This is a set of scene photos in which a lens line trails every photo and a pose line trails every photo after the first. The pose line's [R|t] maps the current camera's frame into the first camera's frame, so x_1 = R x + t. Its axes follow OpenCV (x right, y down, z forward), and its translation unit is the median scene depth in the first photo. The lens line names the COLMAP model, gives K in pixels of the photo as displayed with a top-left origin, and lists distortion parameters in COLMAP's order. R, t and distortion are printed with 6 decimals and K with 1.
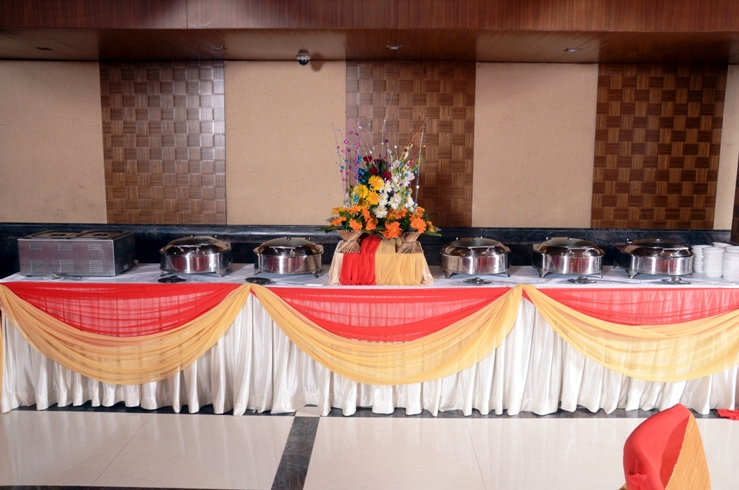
lens RADIAL K [[686.6, 0, 366.6], [0, 686.6, 245.0], [0, 0, 1]] dist [-0.040964, 0.000000]
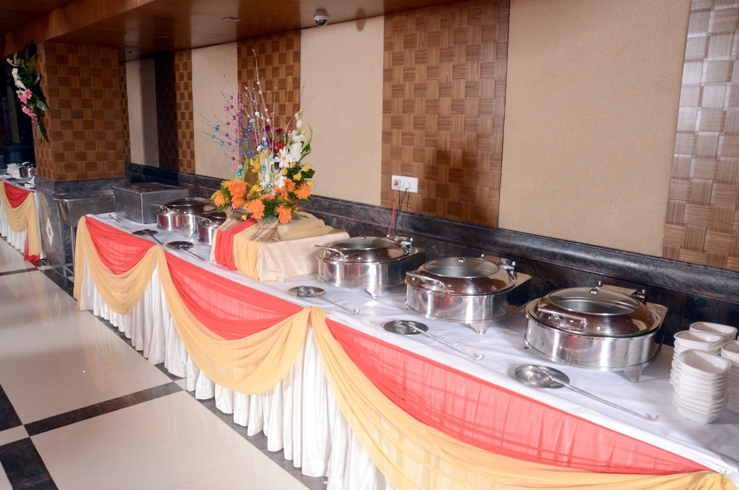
lens RADIAL K [[606.8, 0, 376.7], [0, 606.8, 246.4], [0, 0, 1]] dist [-0.145732, 0.126266]
pose [[0.668901, 0.157414, -0.726493, 0.653635], [-0.128491, 0.987094, 0.095575, -0.063222], [0.732162, 0.029418, 0.680495, 0.589888]]
